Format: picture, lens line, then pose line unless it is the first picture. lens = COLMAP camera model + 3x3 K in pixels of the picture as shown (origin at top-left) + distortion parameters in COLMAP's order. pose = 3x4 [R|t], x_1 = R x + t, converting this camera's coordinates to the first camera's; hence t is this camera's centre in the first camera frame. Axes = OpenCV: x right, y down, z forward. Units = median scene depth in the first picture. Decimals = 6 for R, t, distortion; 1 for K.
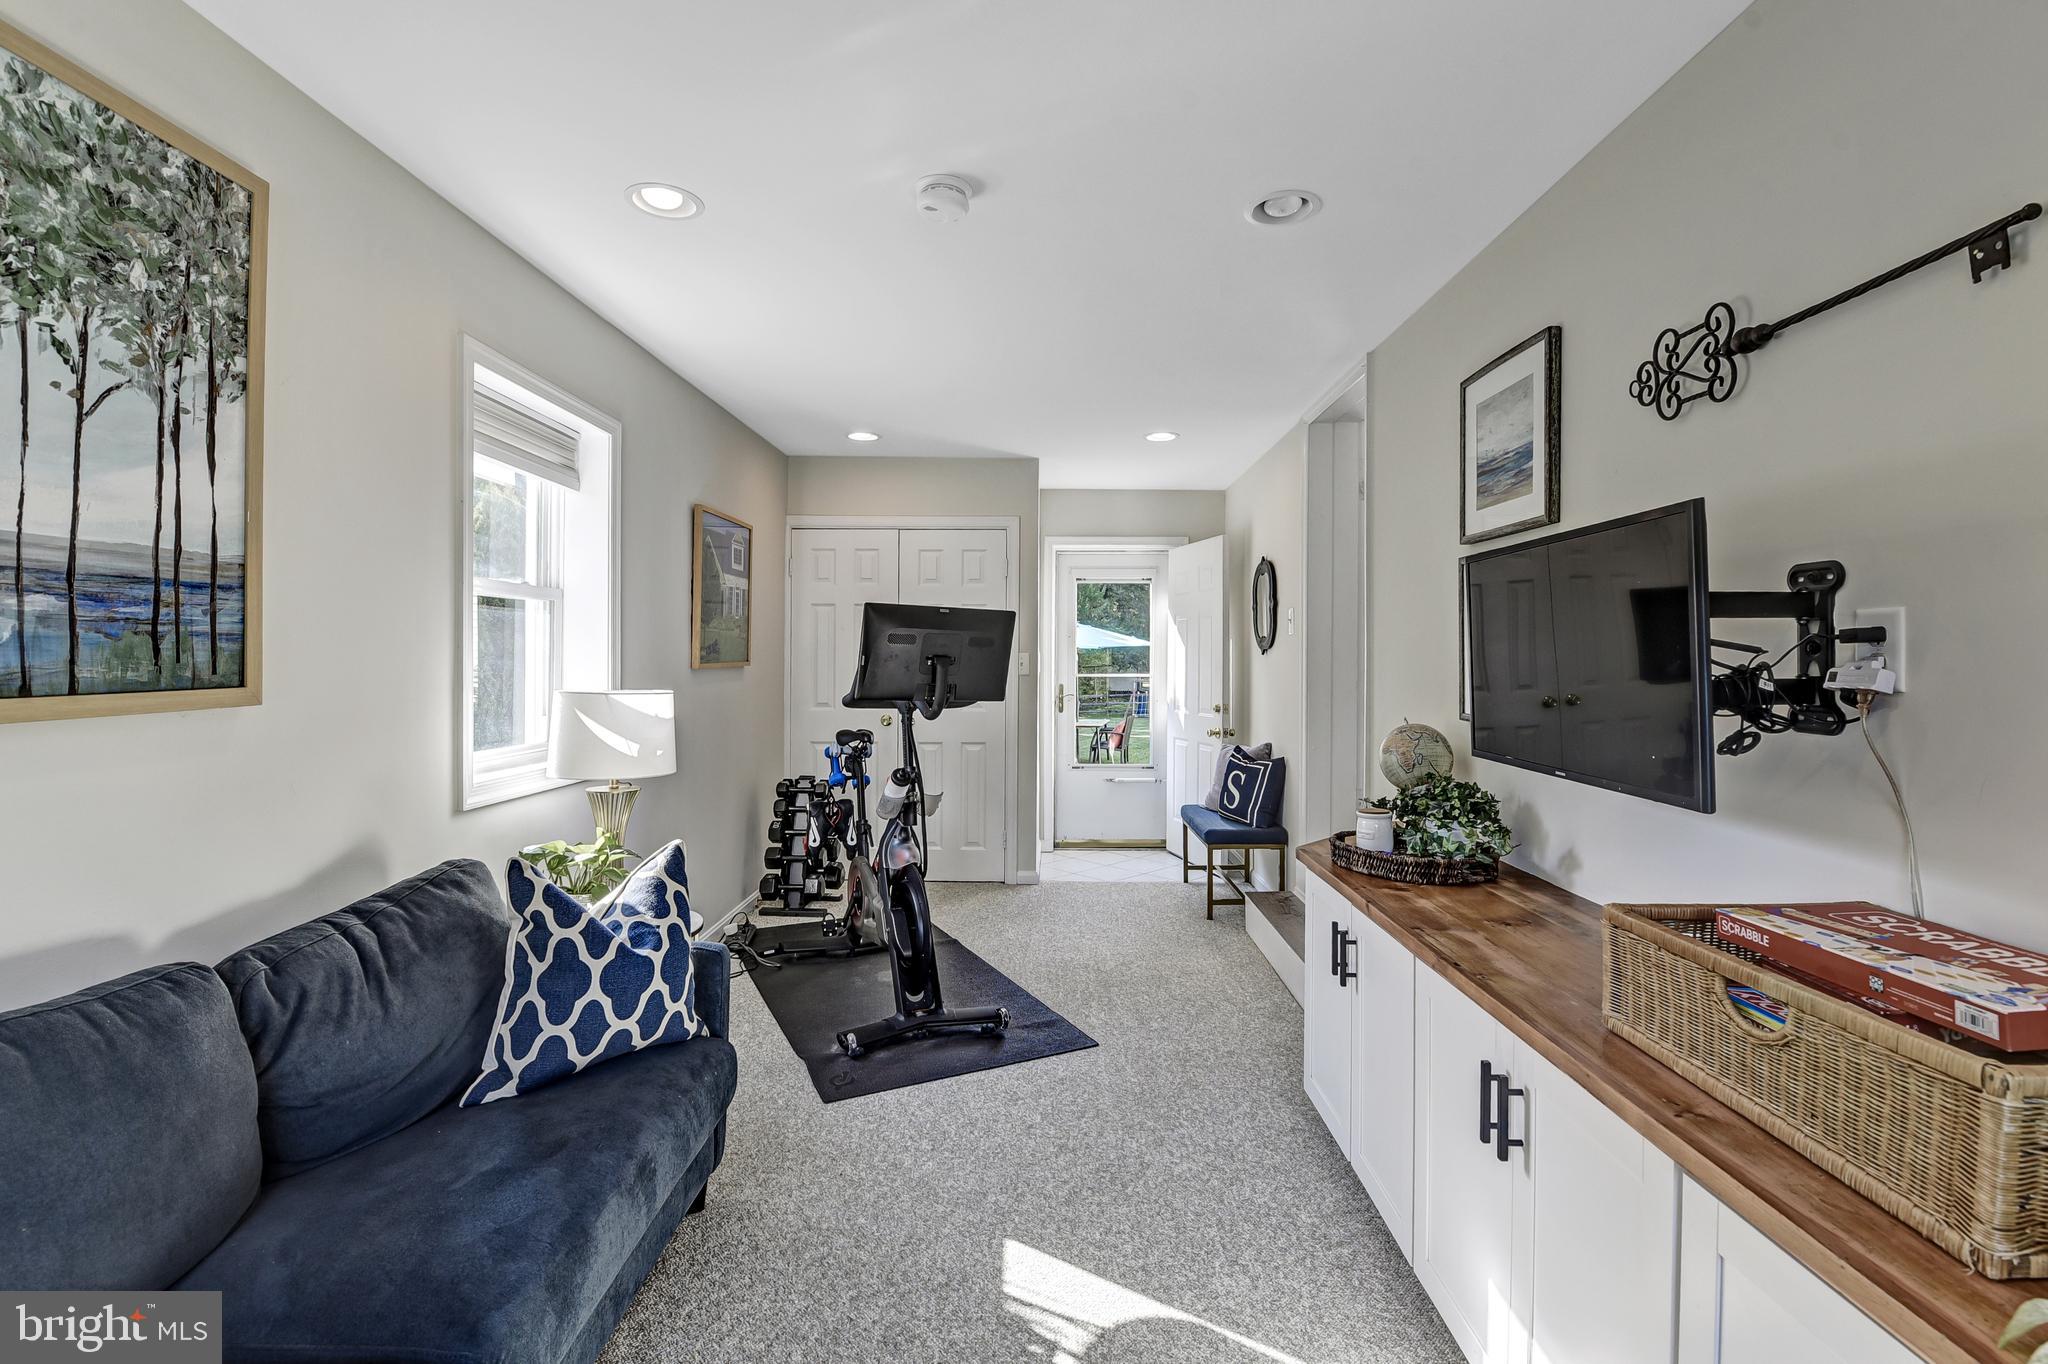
lens RADIAL K [[886.5, 0, 1026.1], [0, 886.5, 652.3], [0, 0, 1]] dist [-0.000295, -0.000081]
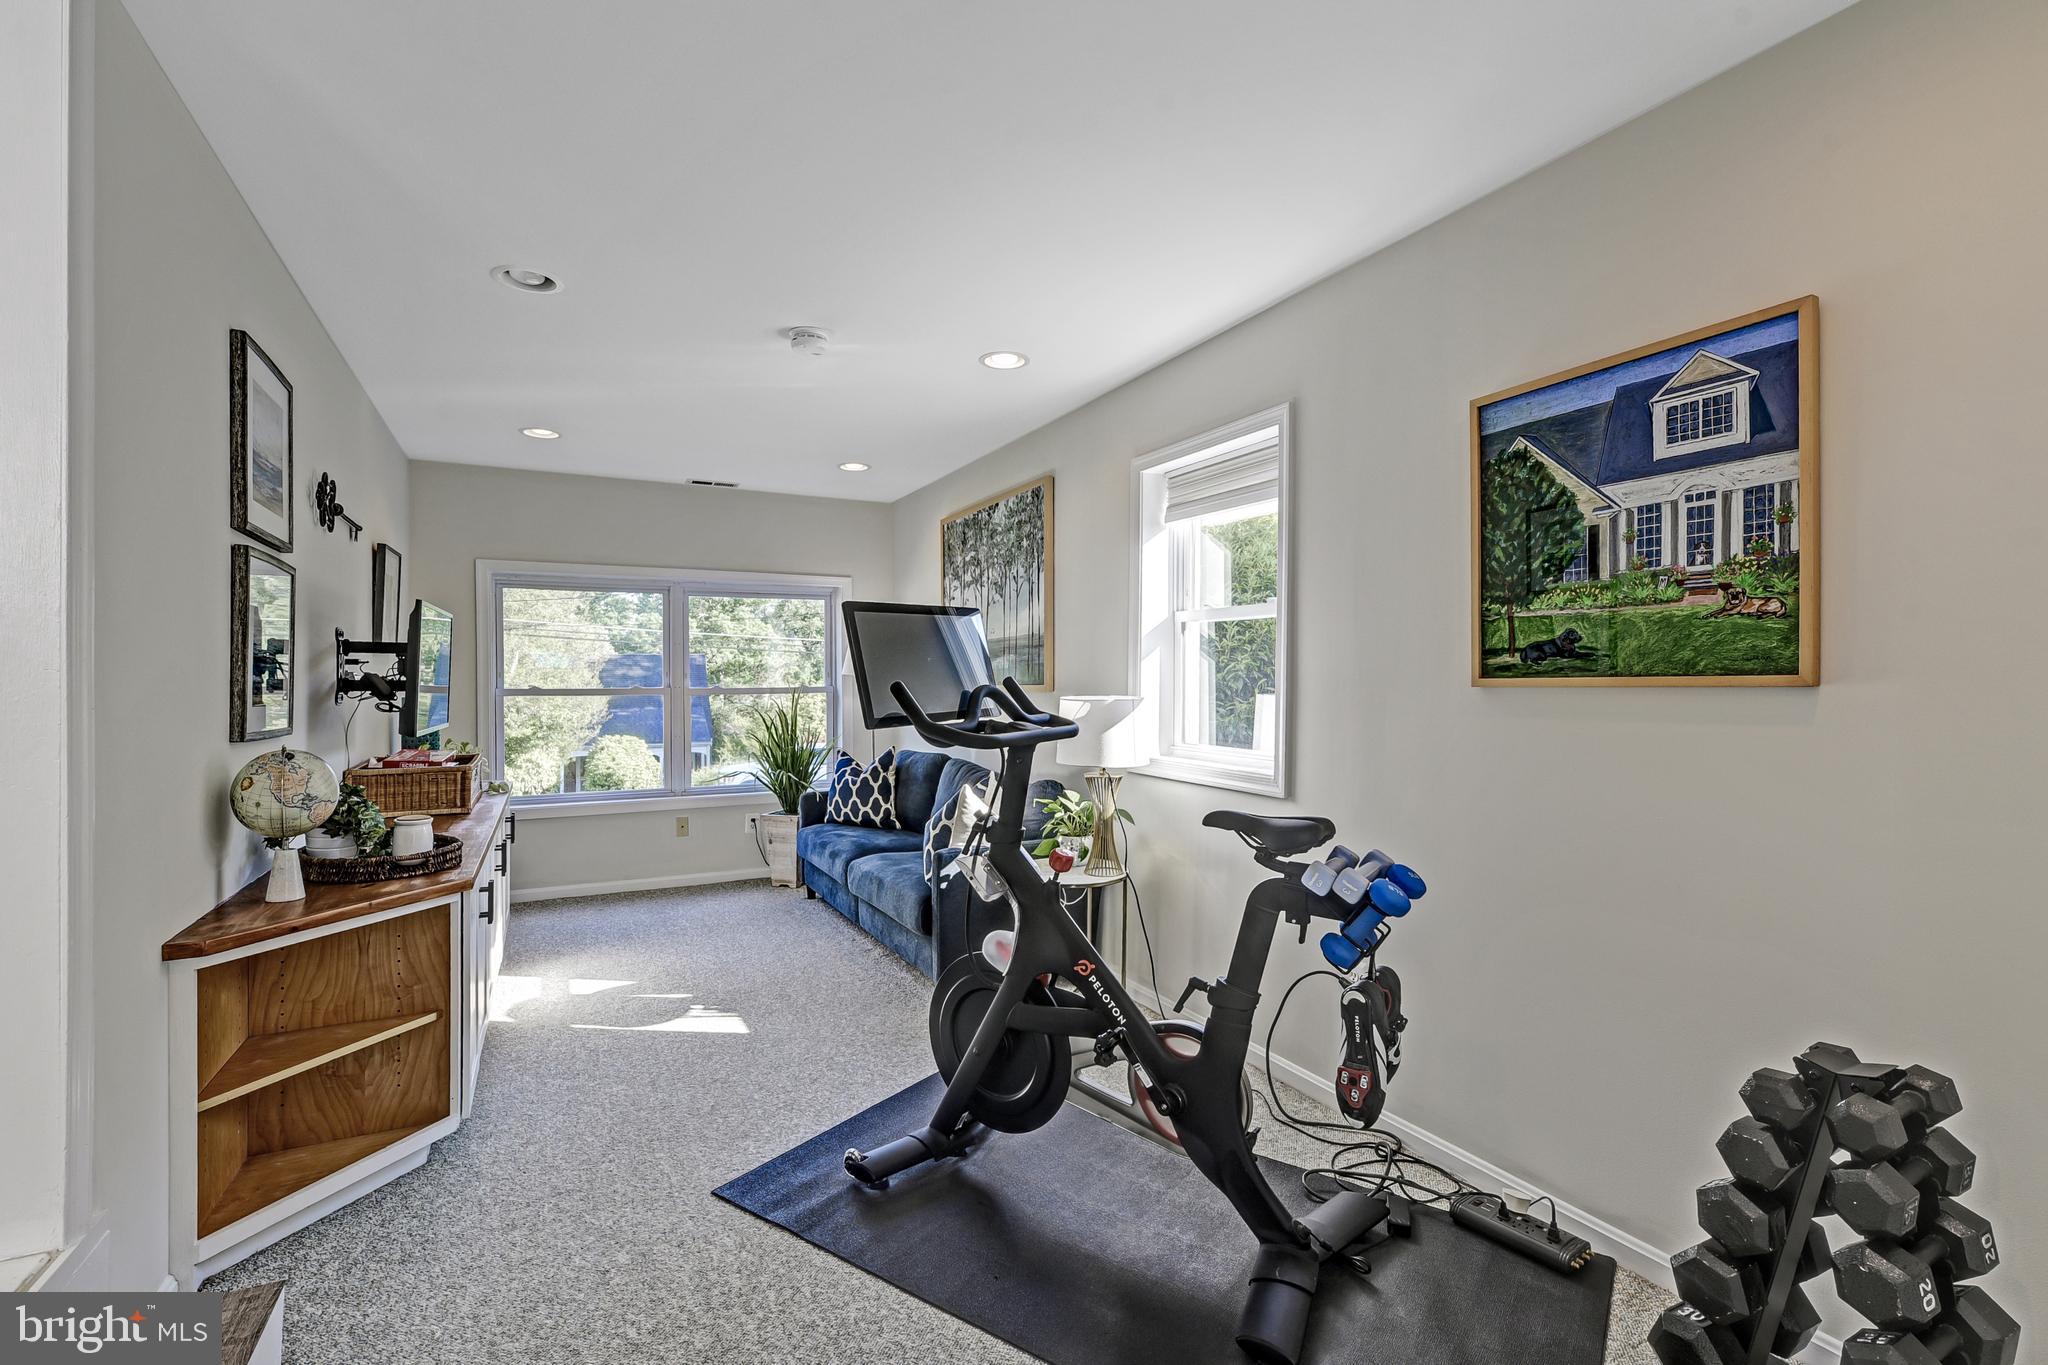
lens RADIAL K [[916.0, 0, 1024.0], [0, 916.0, 682.5], [0, 0, 1]] dist [-0.020145, -0.000374]
pose [[-0.880296, -0.002468, -0.474419, 0.402340], [-0.002134, 0.999997, -0.001242, 0.038249], [0.474421, -0.000081, -0.880298, 3.363965]]
